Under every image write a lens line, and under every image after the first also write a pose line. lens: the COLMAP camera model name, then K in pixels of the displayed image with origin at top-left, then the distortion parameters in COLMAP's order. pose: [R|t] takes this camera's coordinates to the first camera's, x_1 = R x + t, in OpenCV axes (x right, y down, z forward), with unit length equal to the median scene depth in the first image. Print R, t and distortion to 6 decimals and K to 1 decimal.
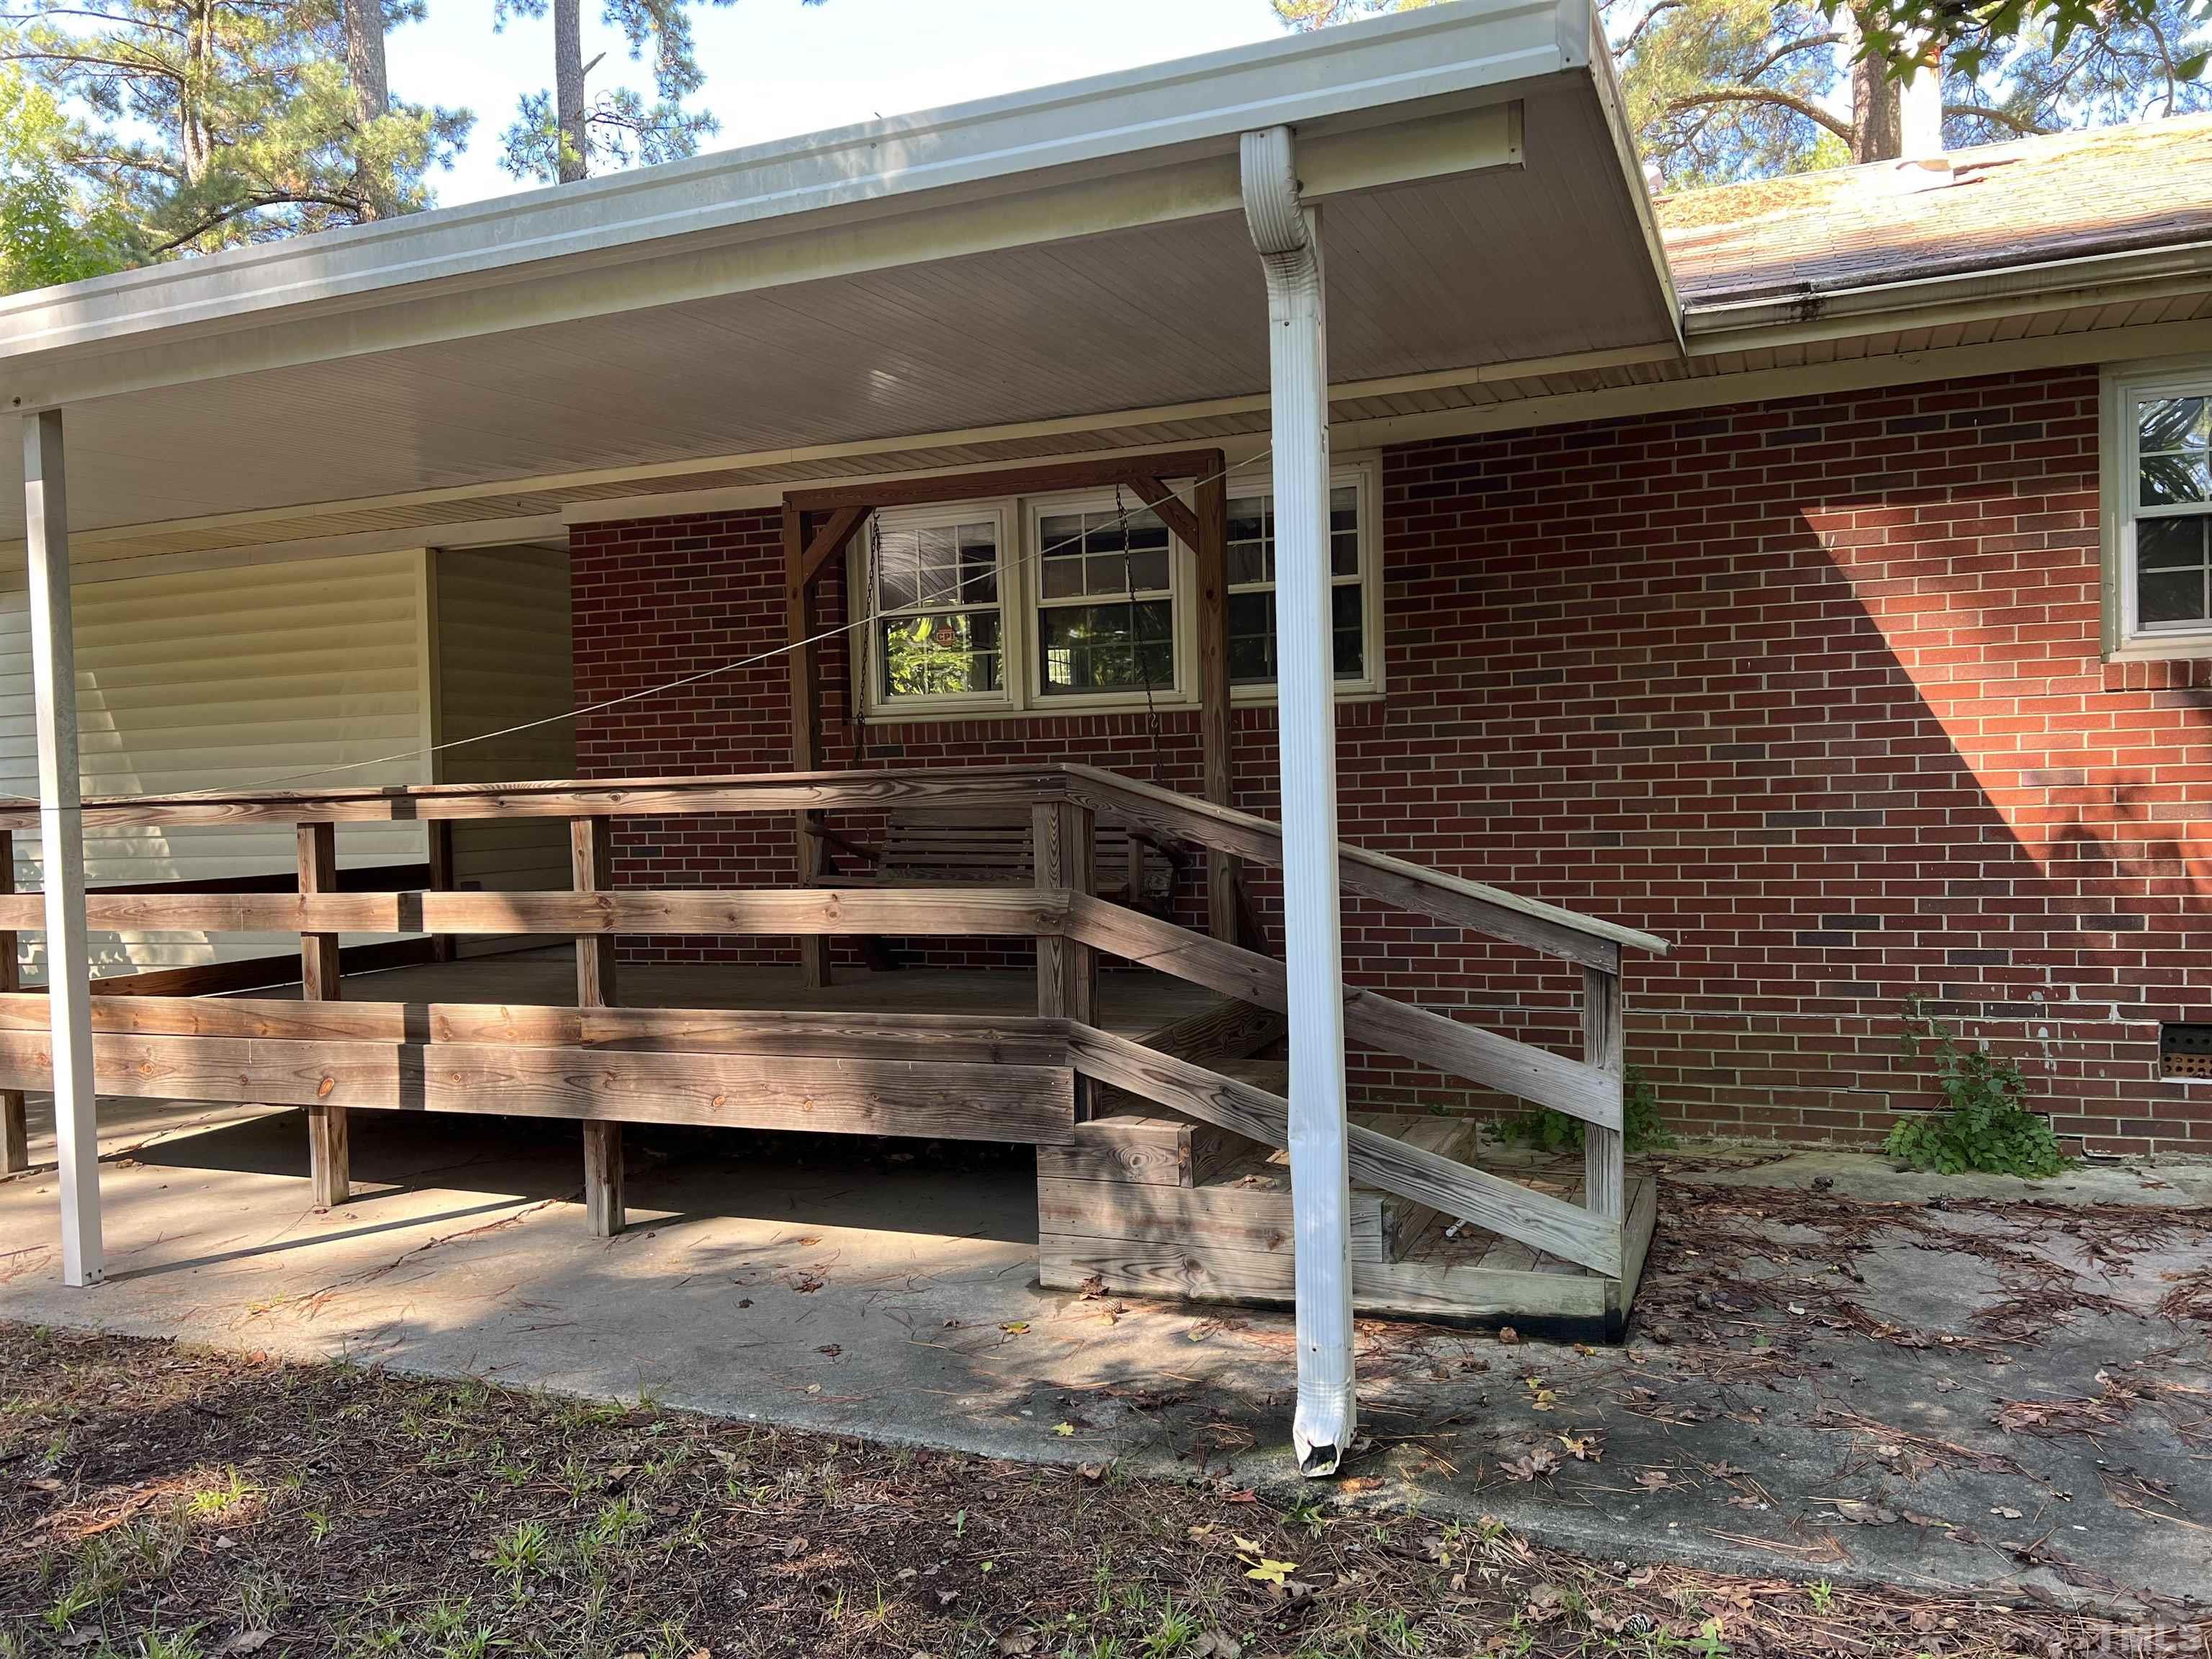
lens RADIAL K [[1646.0, 0, 1106.0], [0, 1646.0, 829.5], [0, 0, 1]] dist [0.187053, 0.000138]
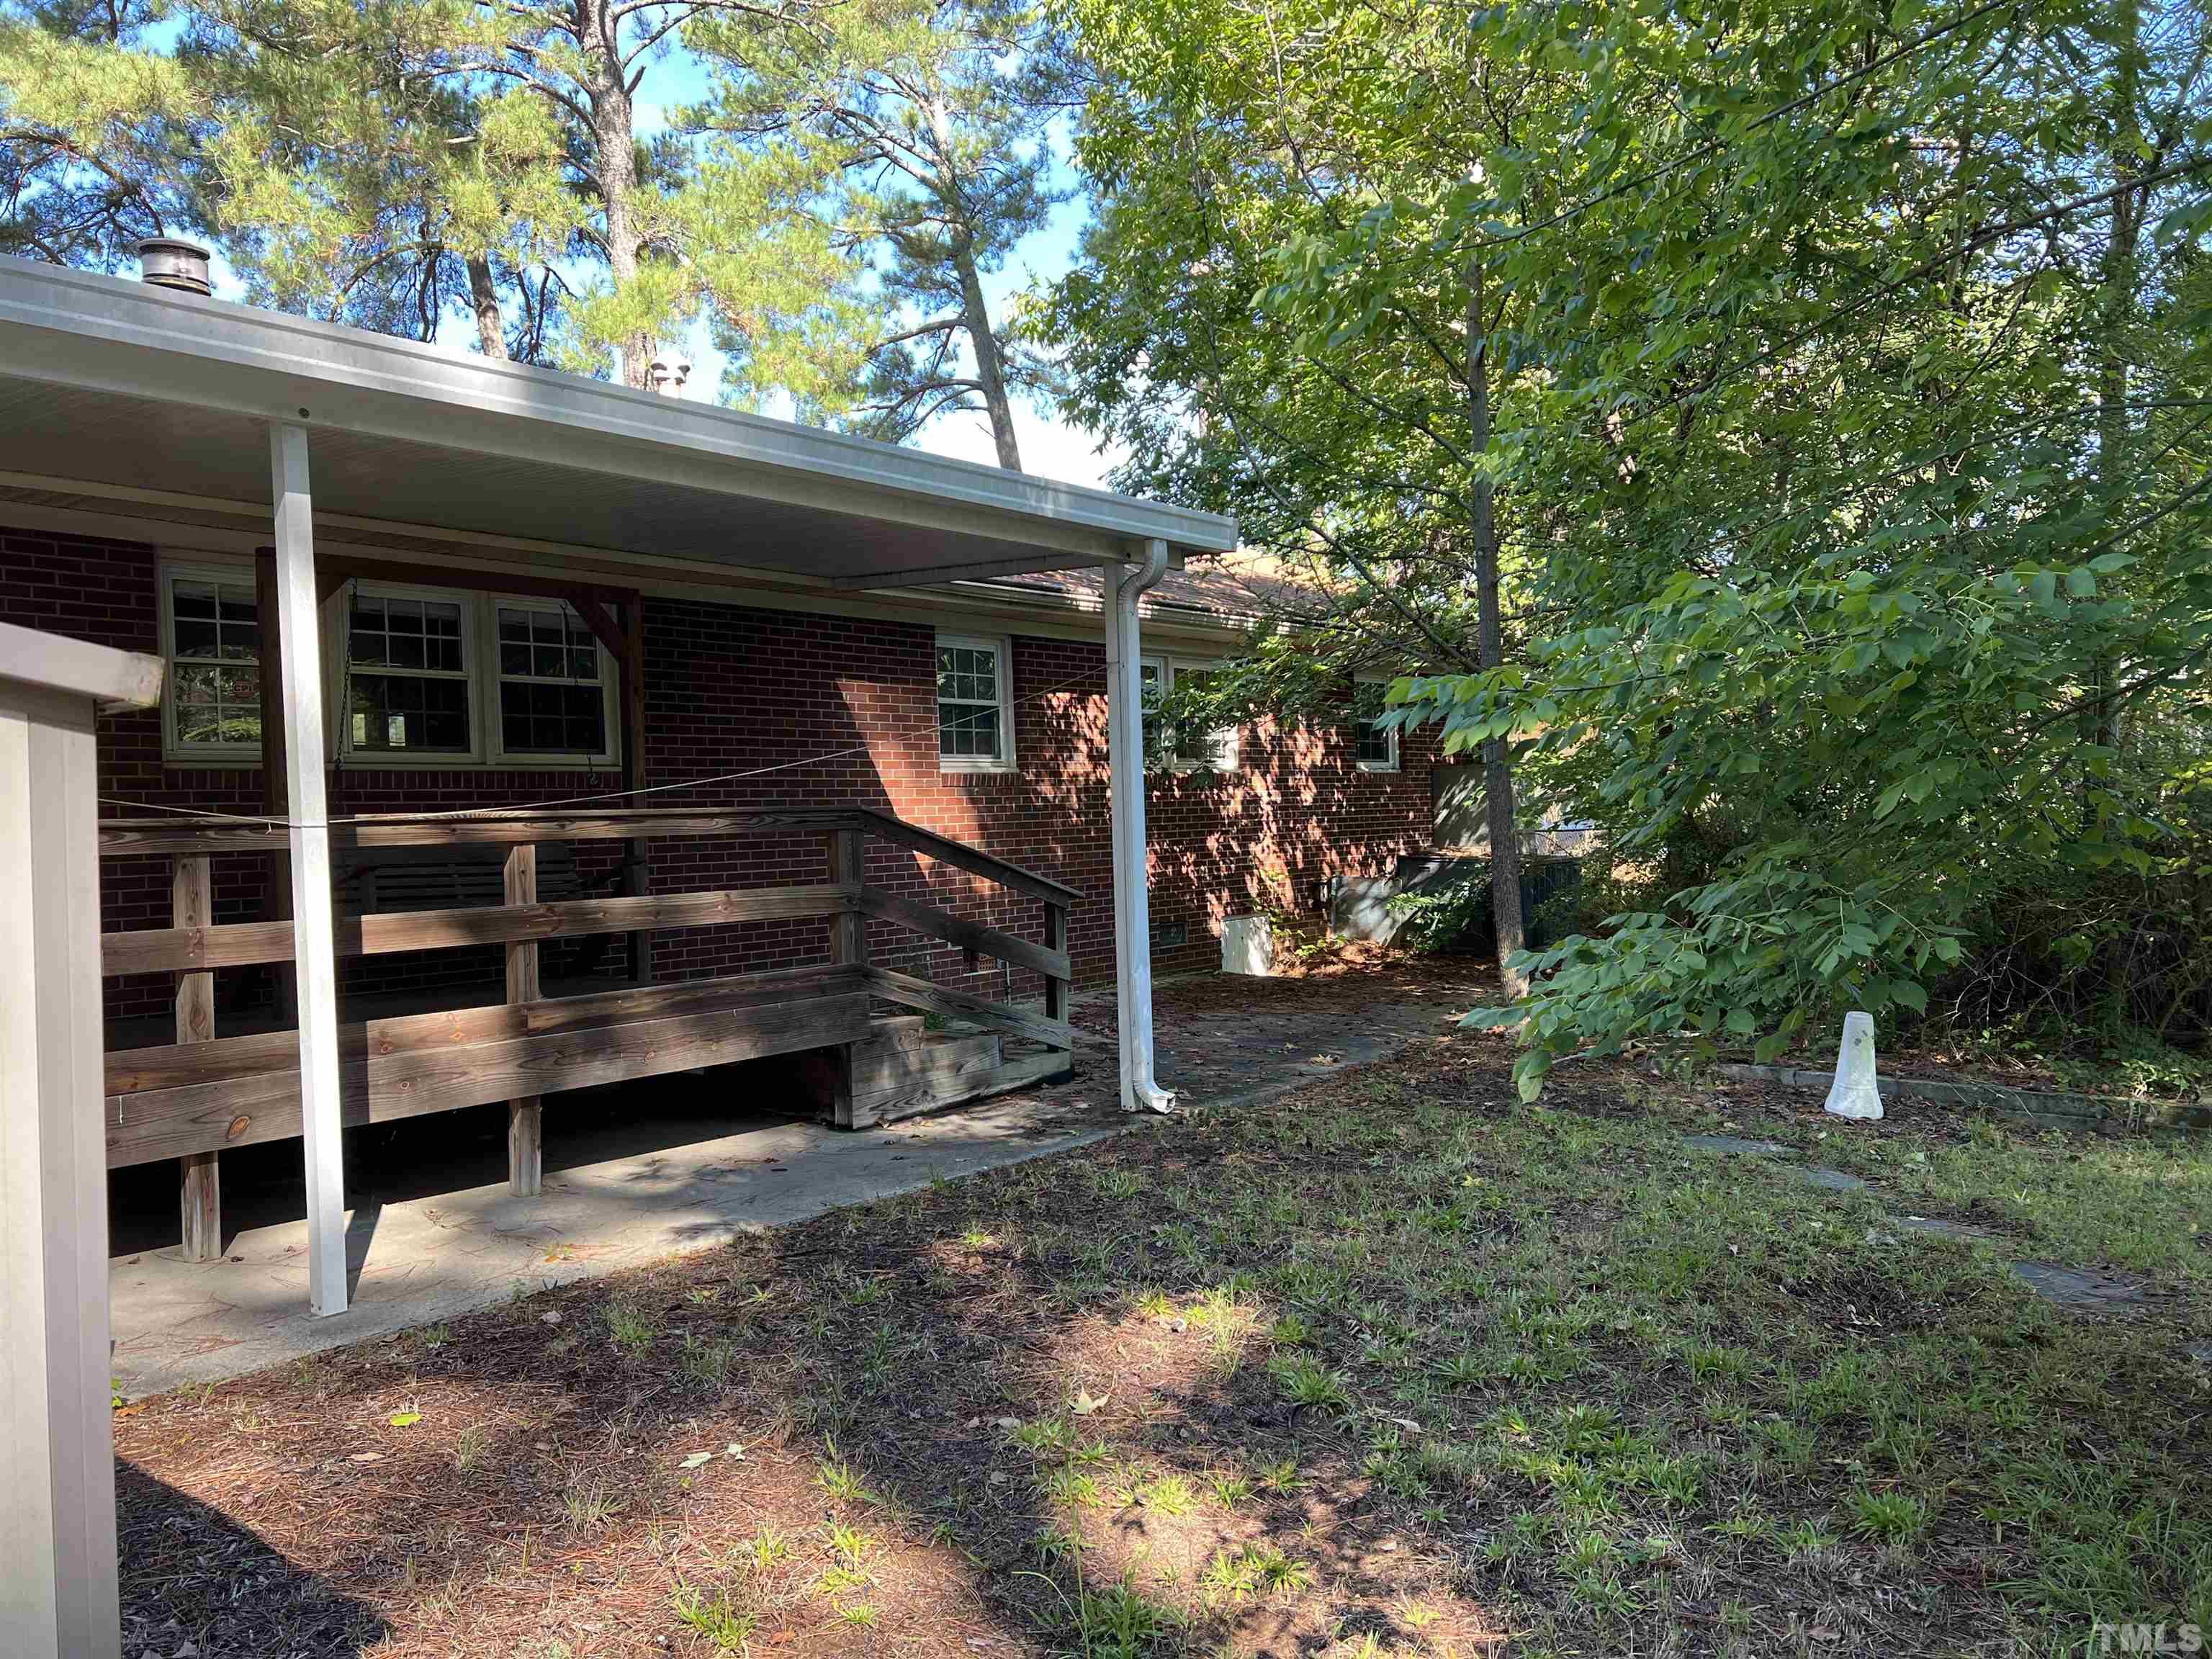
lens RADIAL K [[1646.0, 0, 1106.0], [0, 1646.0, 829.5], [0, 0, 1]] dist [0.187053, 0.000138]
pose [[0.301603, 0.012425, 0.953353, -1.325286], [0.040861, 0.998828, -0.025944, 0.031494], [-0.952557, 0.046780, 0.300742, 0.246688]]
